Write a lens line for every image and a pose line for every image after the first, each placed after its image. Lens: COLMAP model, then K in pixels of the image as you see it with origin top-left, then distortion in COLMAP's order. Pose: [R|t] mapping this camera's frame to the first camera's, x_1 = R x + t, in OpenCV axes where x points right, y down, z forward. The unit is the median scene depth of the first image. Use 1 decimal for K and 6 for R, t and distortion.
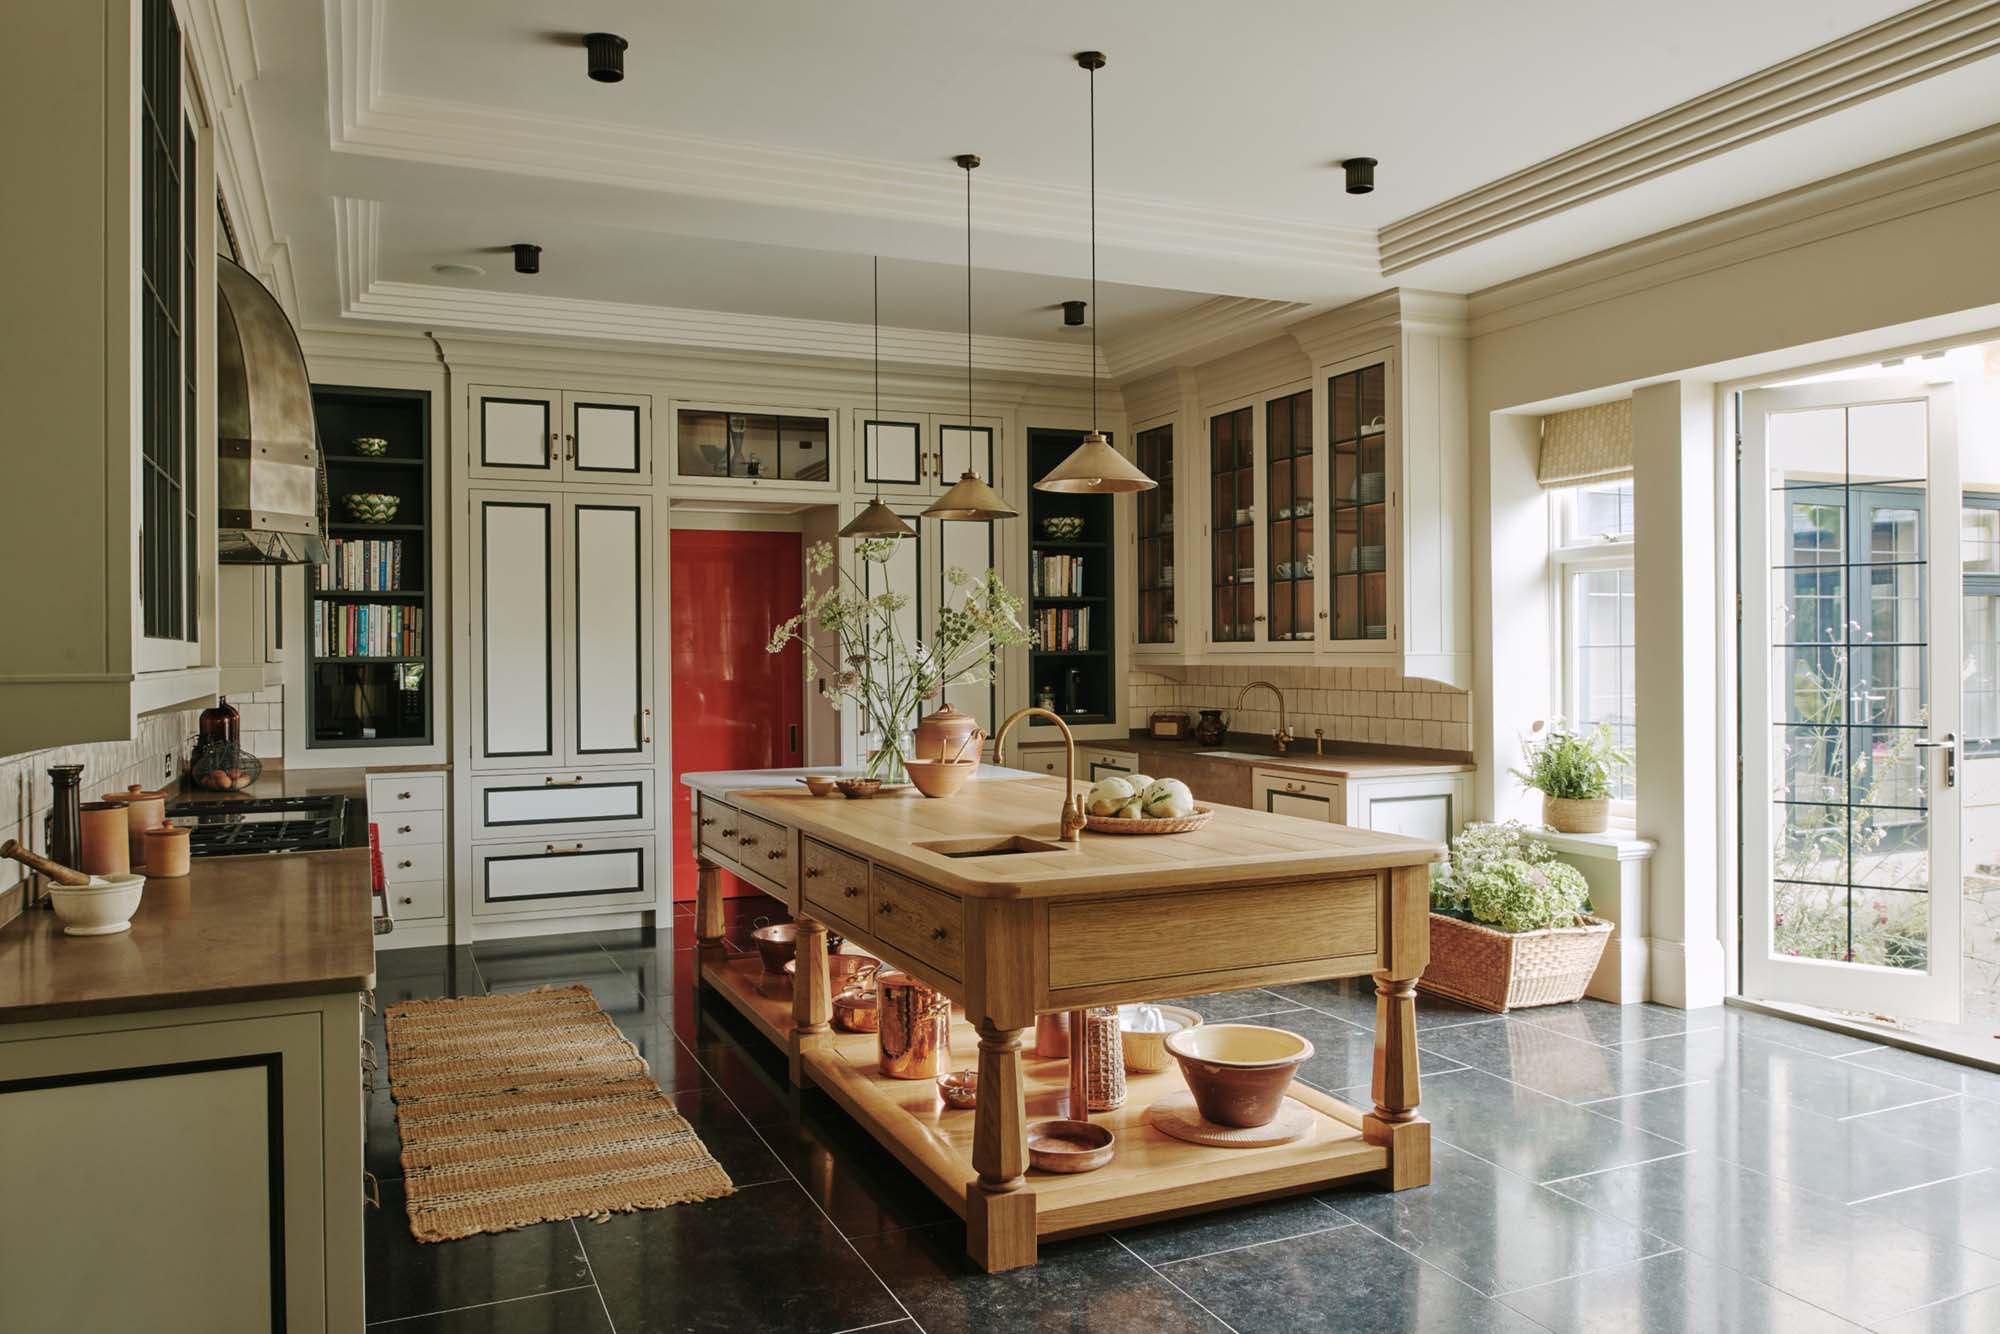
lens RADIAL K [[1485.8, 0, 991.6], [0, 1485.8, 643.2], [0, 0, 1]] dist [-0.008405, -0.013251]
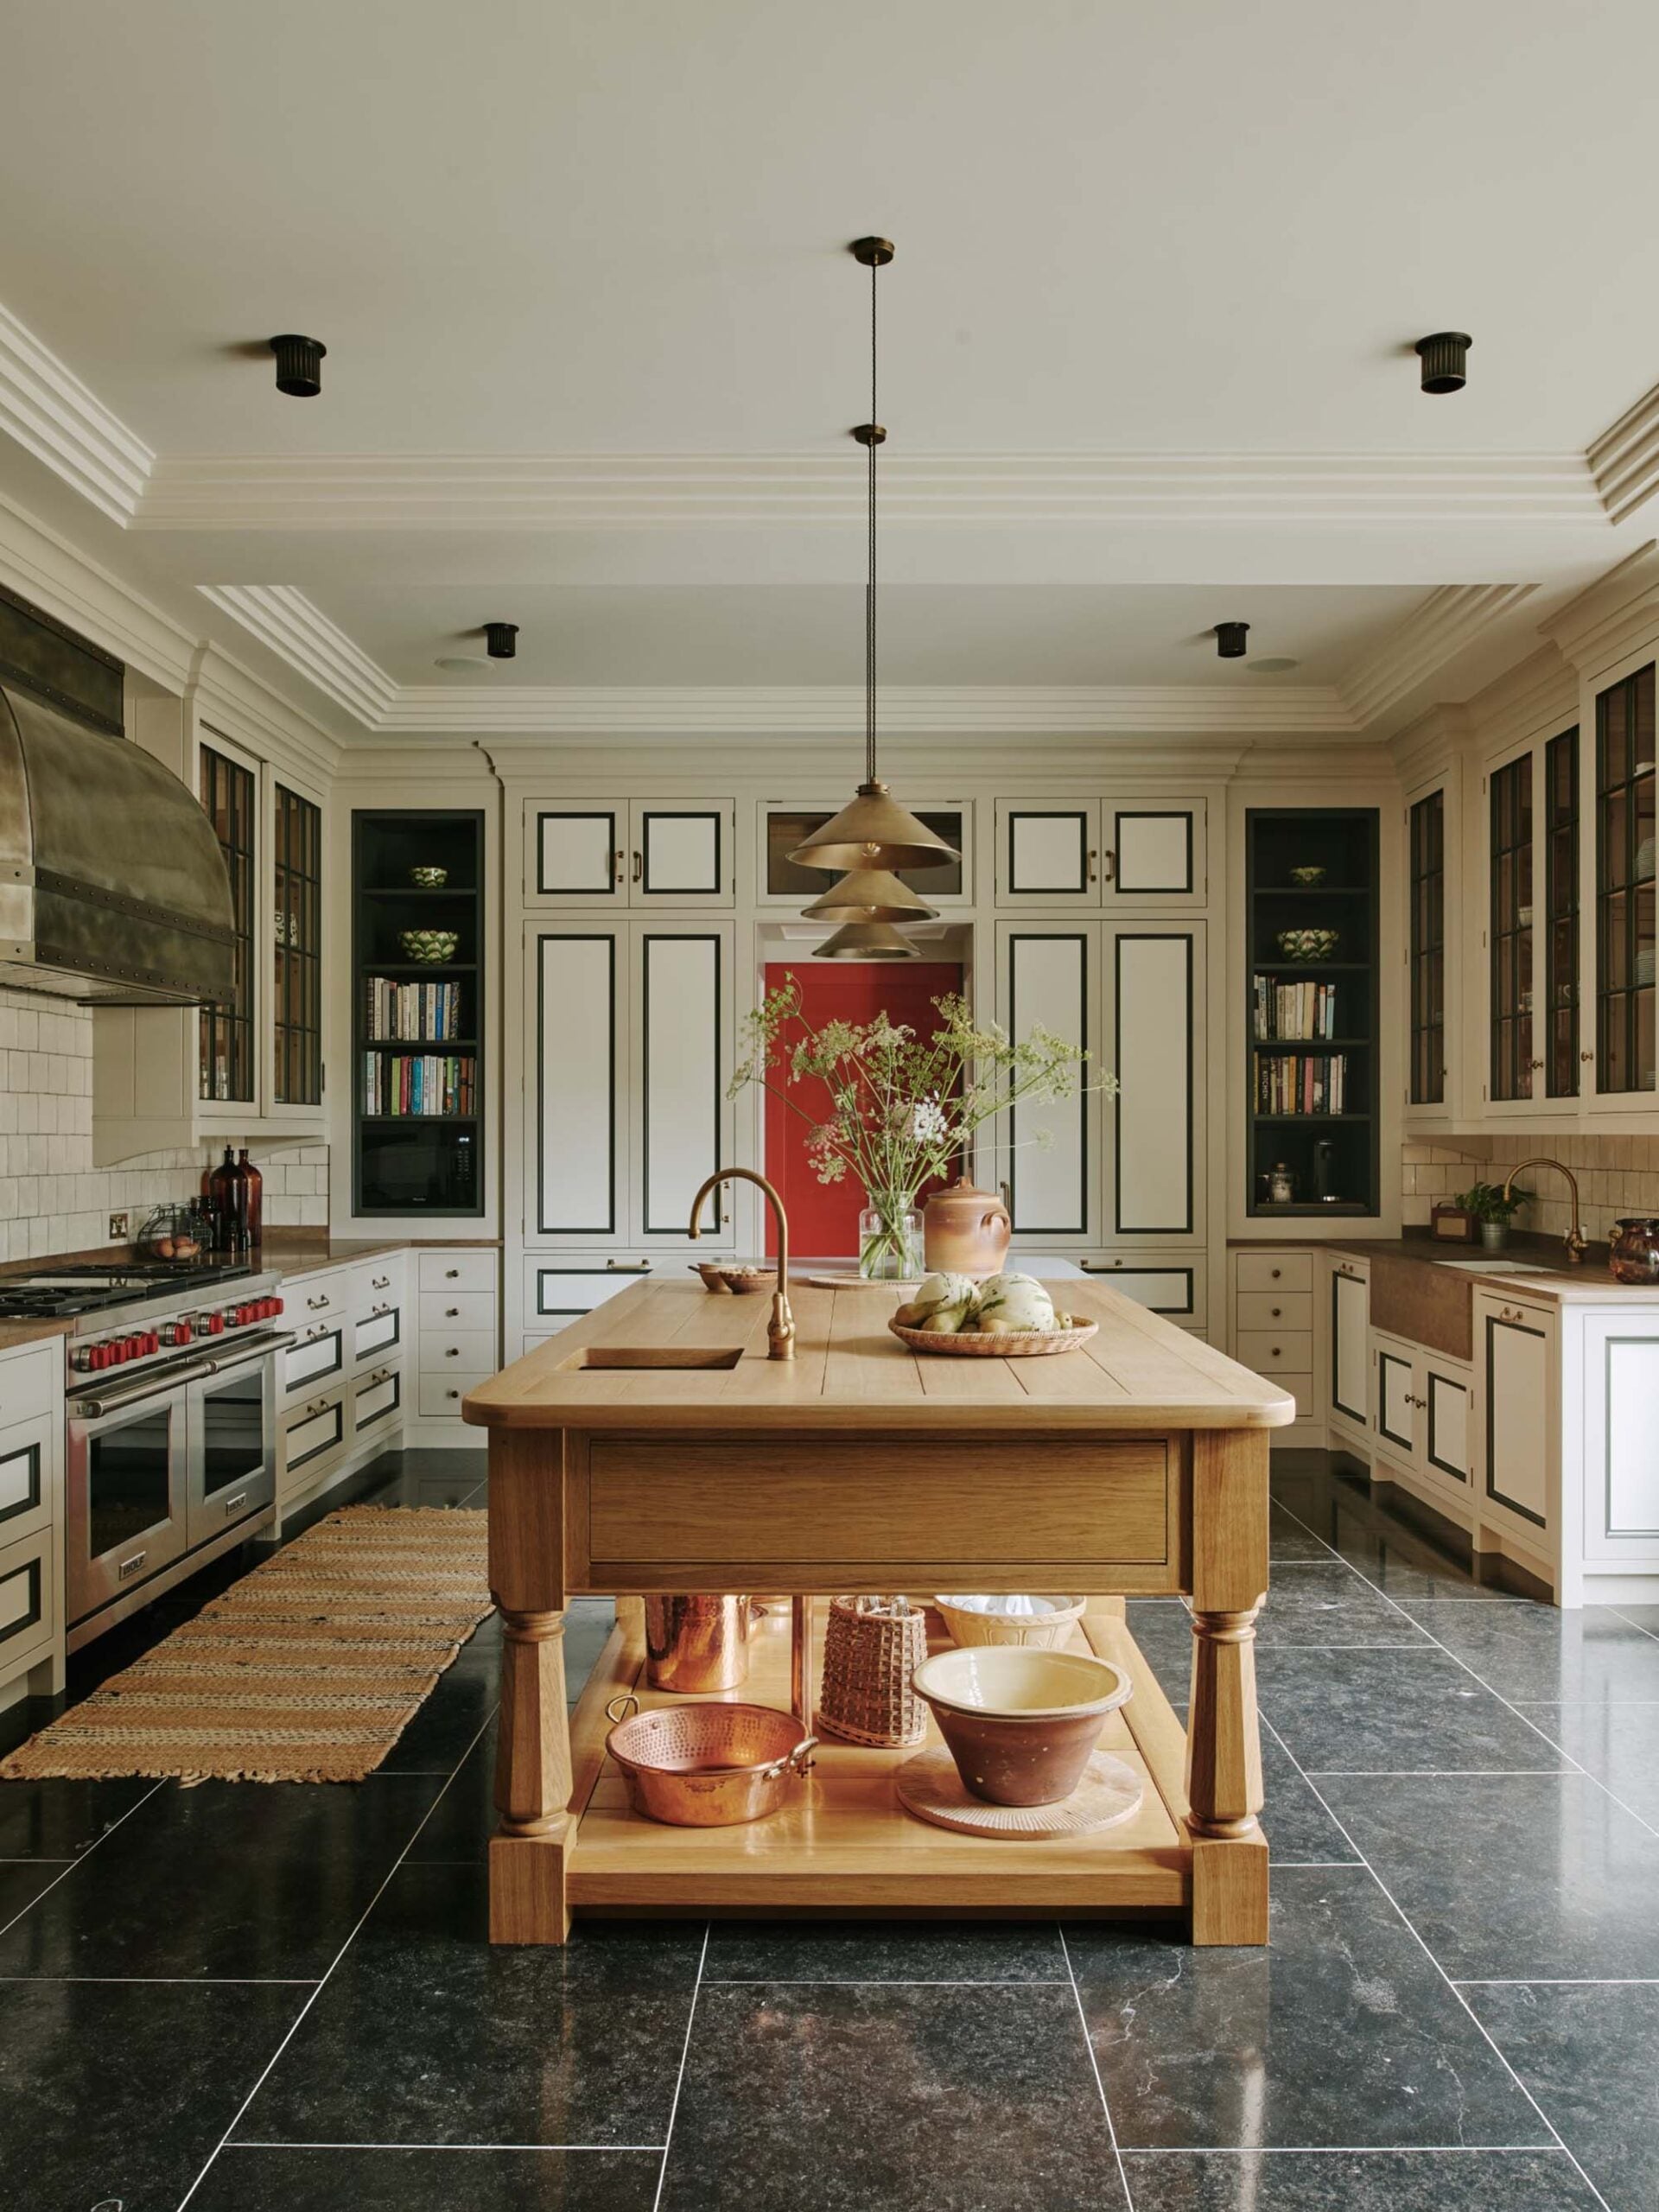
lens RADIAL K [[1785.7, 0, 829.7], [0, 1785.7, 1130.4], [0, 0, 1]] dist [-0.011055, -0.001880]
pose [[0.906758, 0.006887, -0.421595, 0.246841], [-0.005103, 0.999973, 0.005362, 0.011226], [0.421621, -0.002711, 0.906768, 0.137340]]
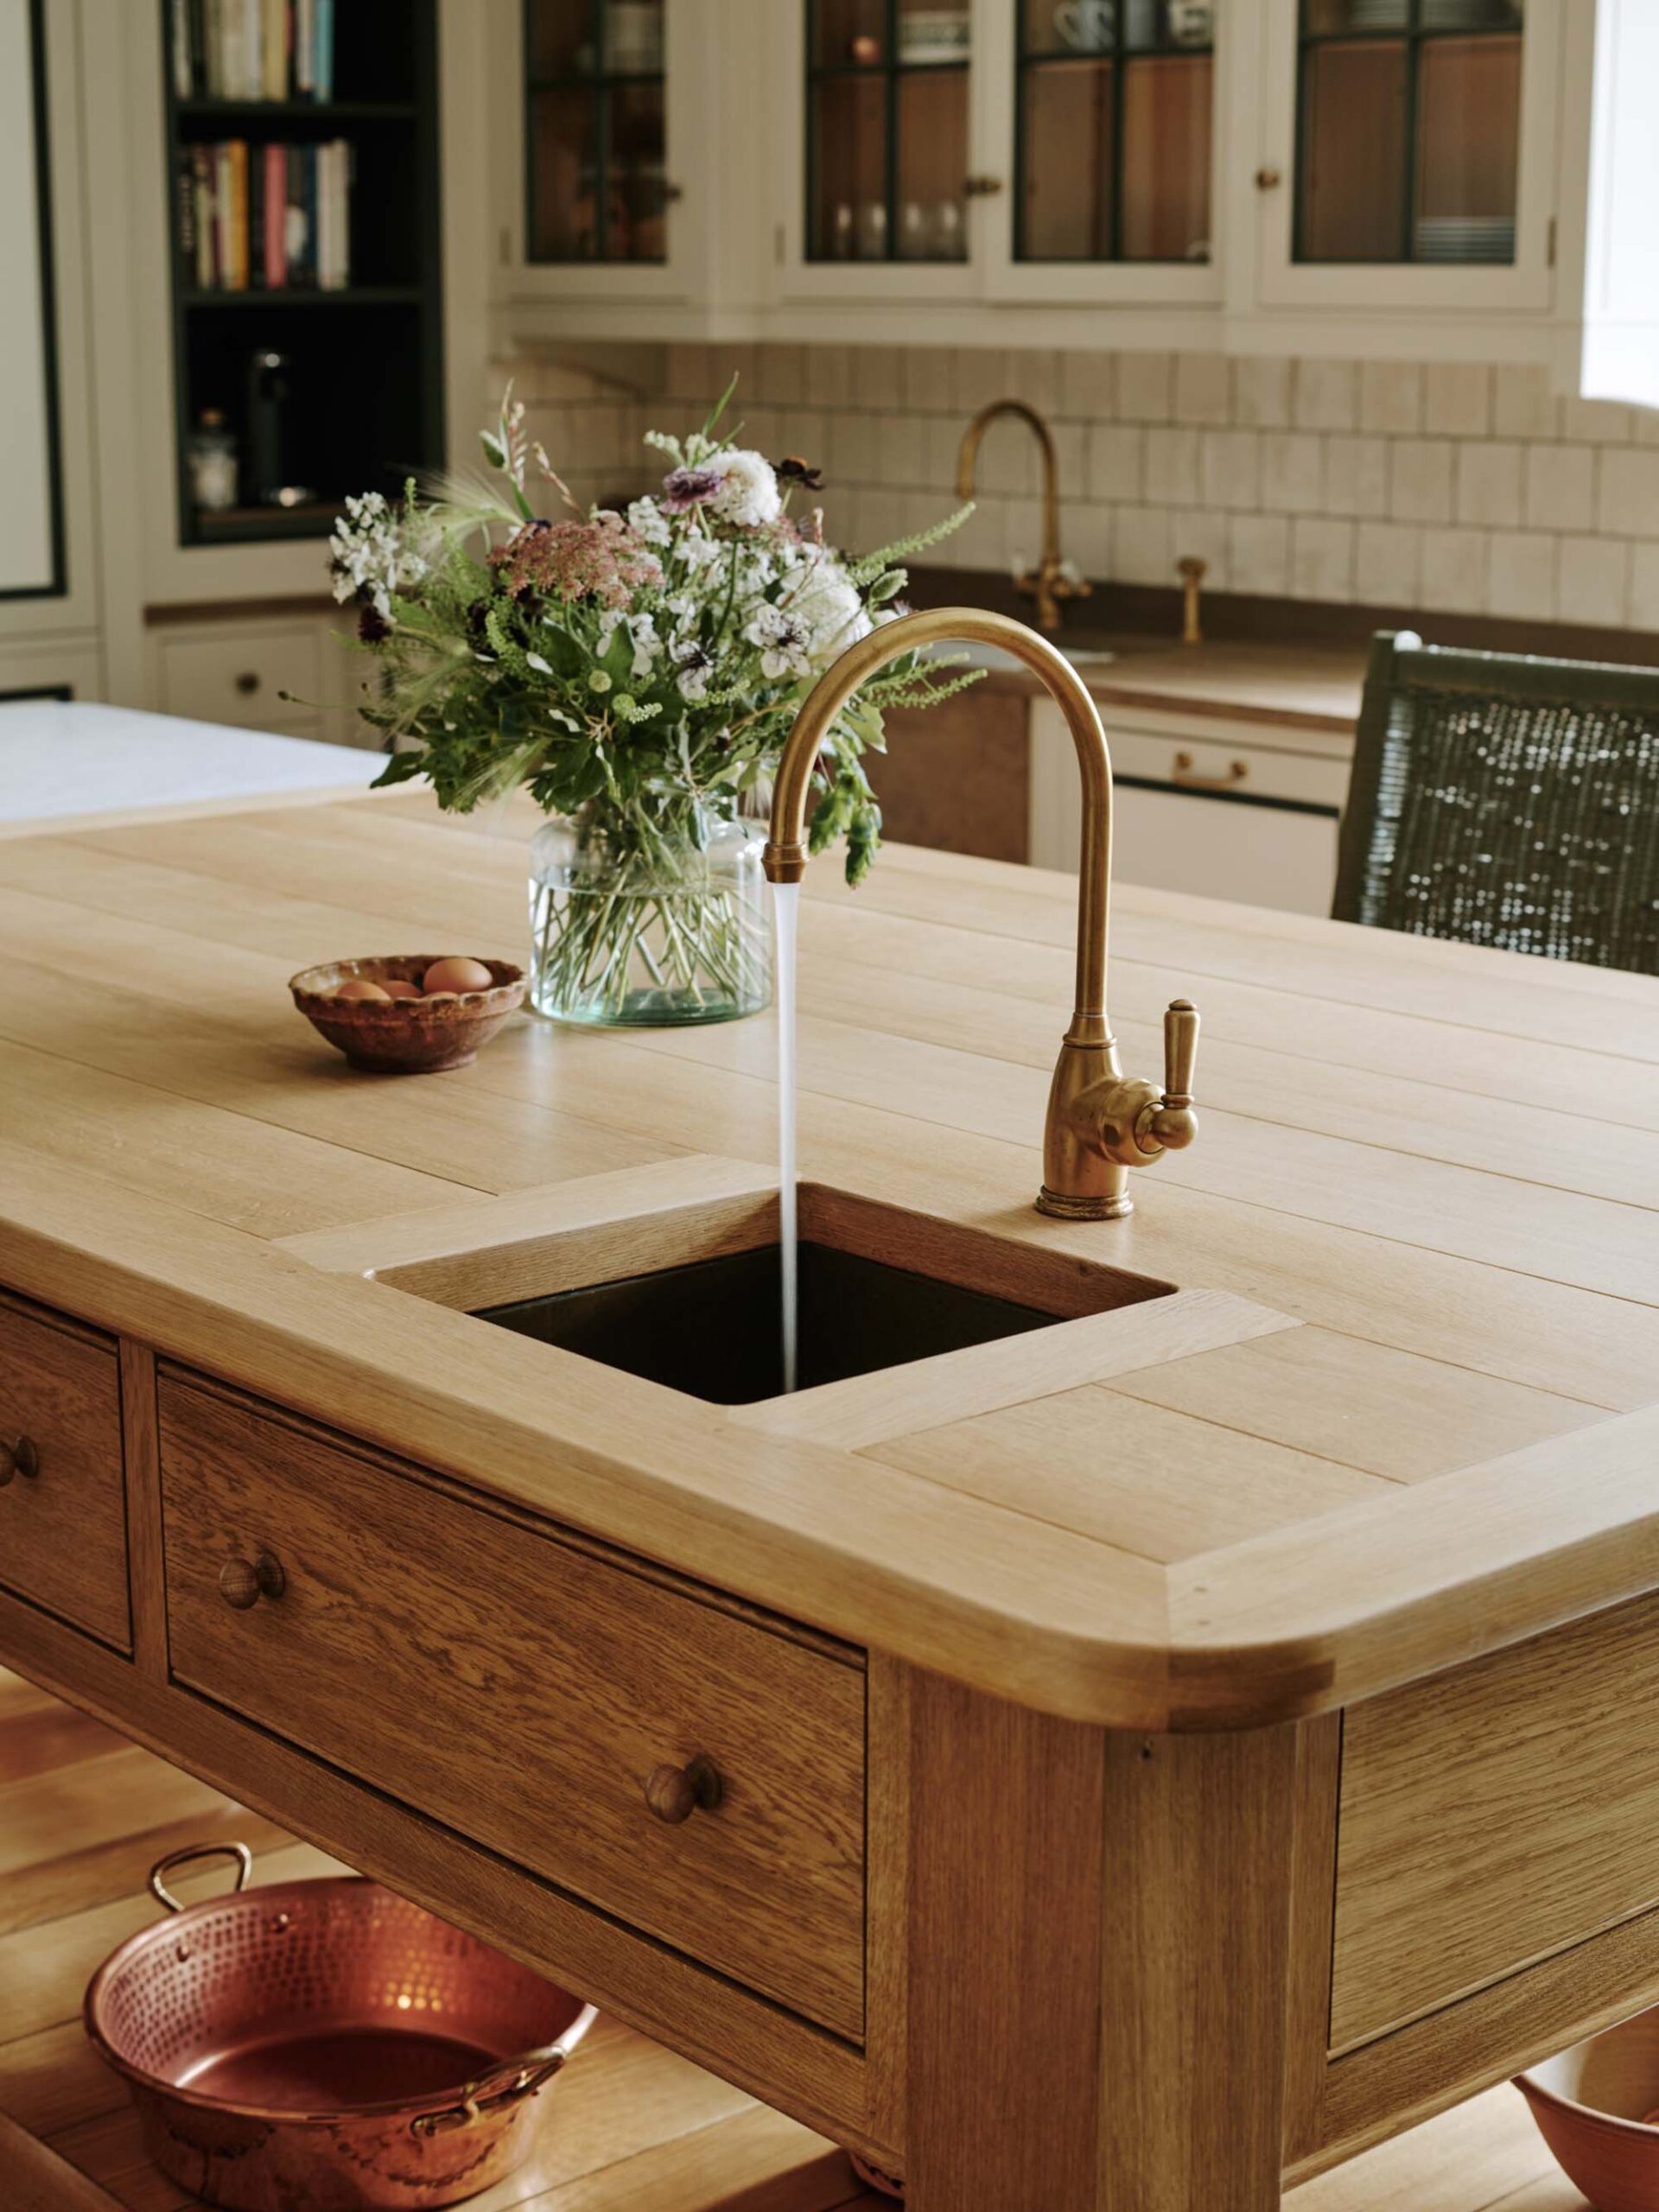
lens RADIAL K [[3748.9, 0, 872.1], [0, 3748.9, 1105.0], [0, 0, 1]] dist [-0.038946, -0.005955]
pose [[0.953974, -0.056962, 0.294429, -0.080502], [-0.010168, 0.975087, 0.221591, -0.003056], [-0.299716, -0.214386, 0.929628, 0.283382]]
